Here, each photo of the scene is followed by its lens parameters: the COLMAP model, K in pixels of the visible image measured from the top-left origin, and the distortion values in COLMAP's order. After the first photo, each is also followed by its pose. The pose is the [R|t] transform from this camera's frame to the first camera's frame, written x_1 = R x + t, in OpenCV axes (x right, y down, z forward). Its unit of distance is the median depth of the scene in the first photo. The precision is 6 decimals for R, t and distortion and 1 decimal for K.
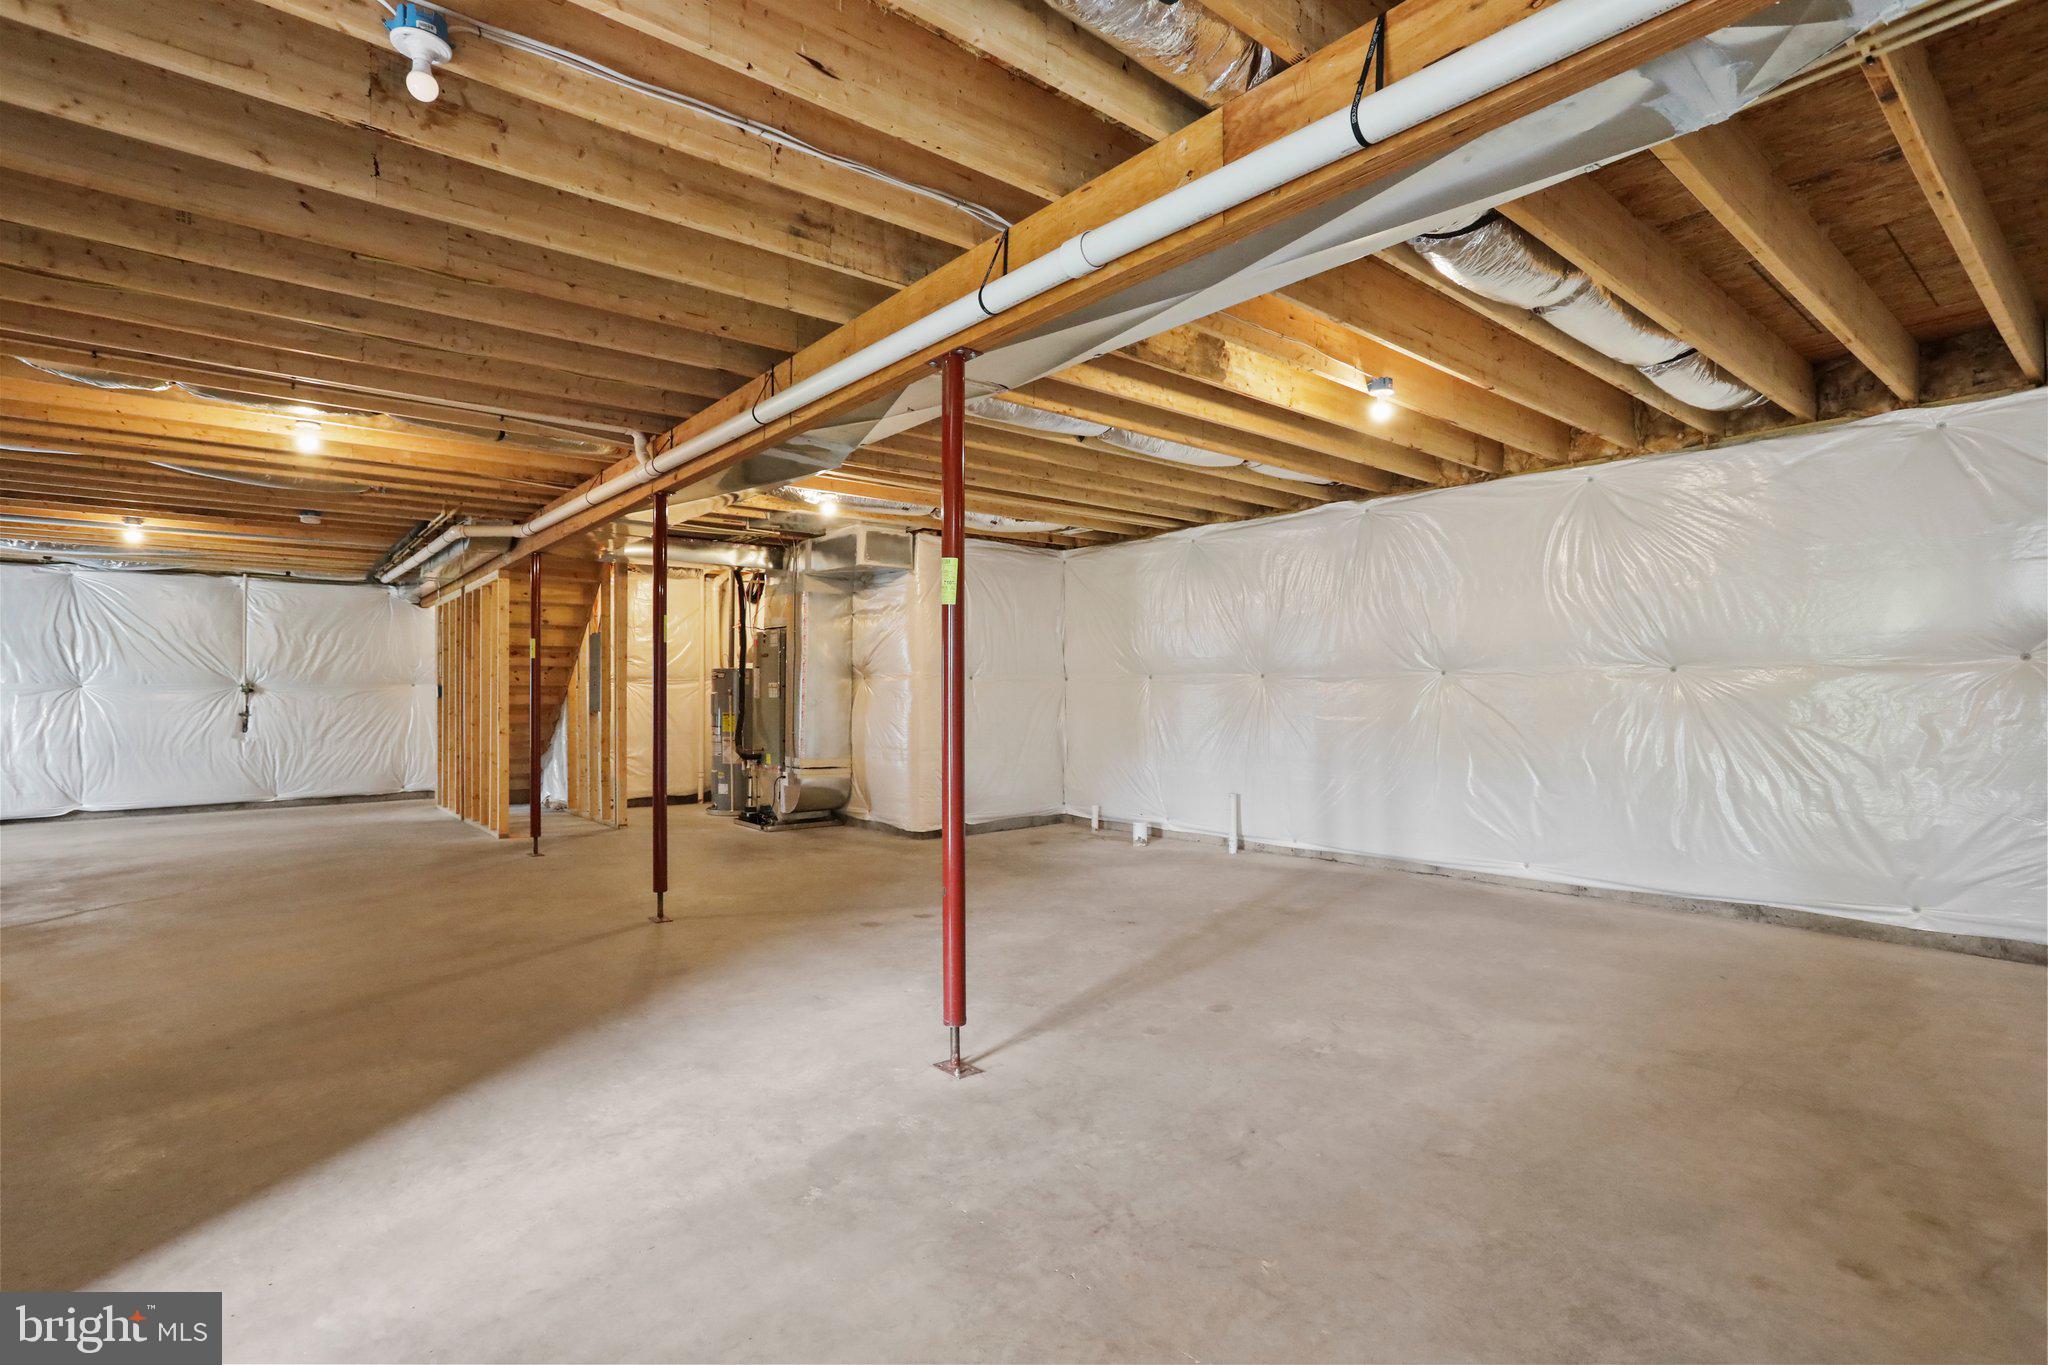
lens RADIAL K [[986.8, 0, 1034.9], [0, 986.8, 680.5], [0, 0, 1]] dist [-0.044564, 0.024337]
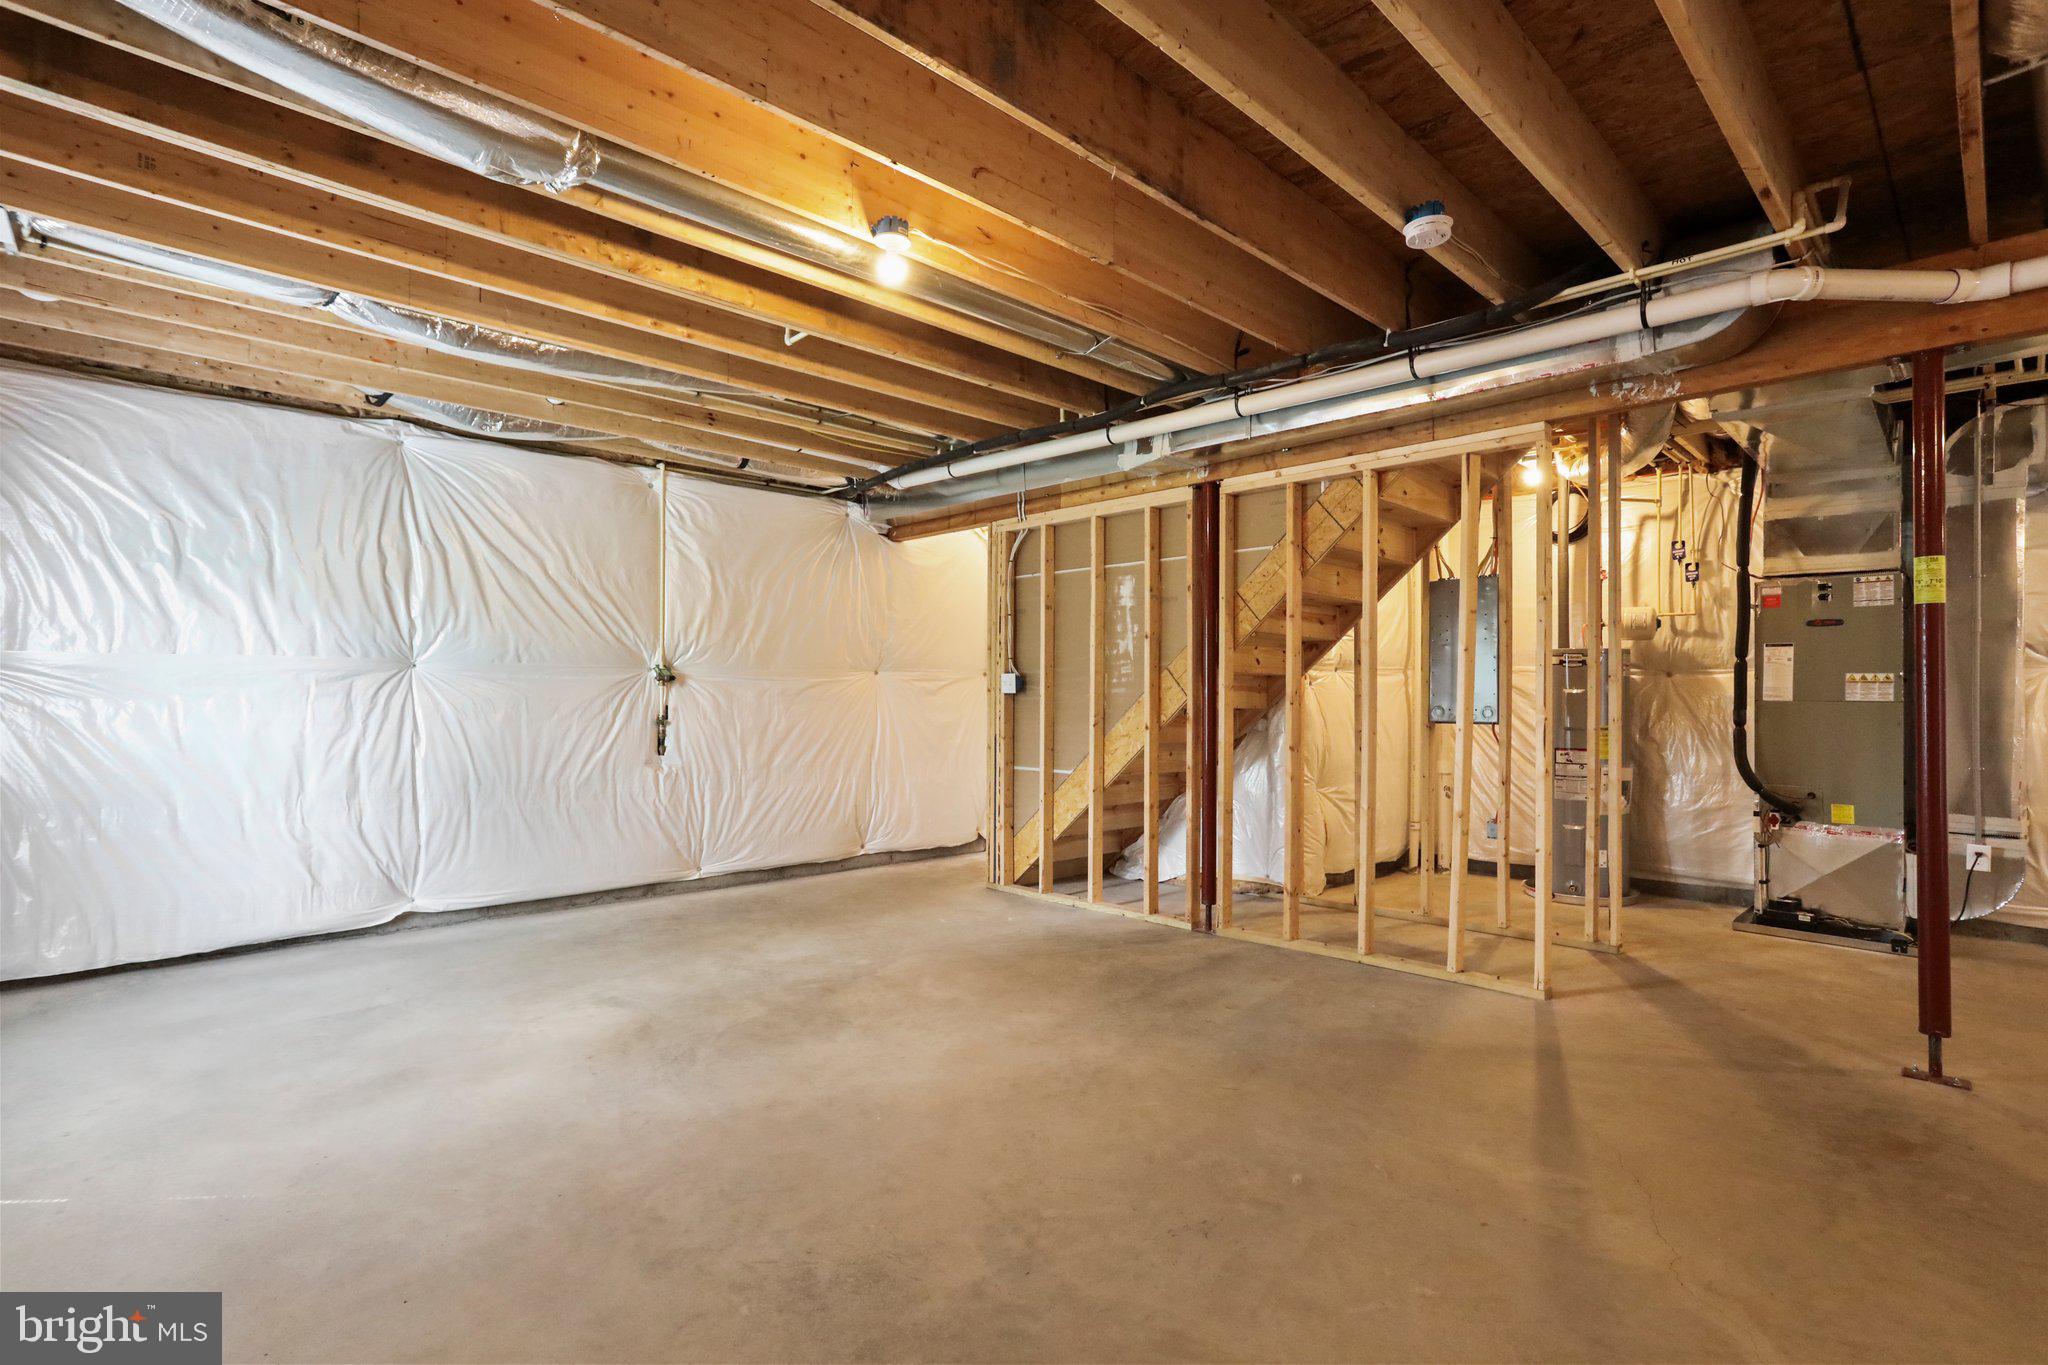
lens RADIAL K [[986.8, 0, 1018.5], [0, 986.8, 689.6], [0, 0, 1]] dist [-0.044564, 0.024337]
pose [[0.997201, 0.010124, 0.074081, -0.662259], [-0.010552, 0.999930, 0.005388, 0.011803], [-0.074021, -0.006154, 0.997238, 0.440574]]
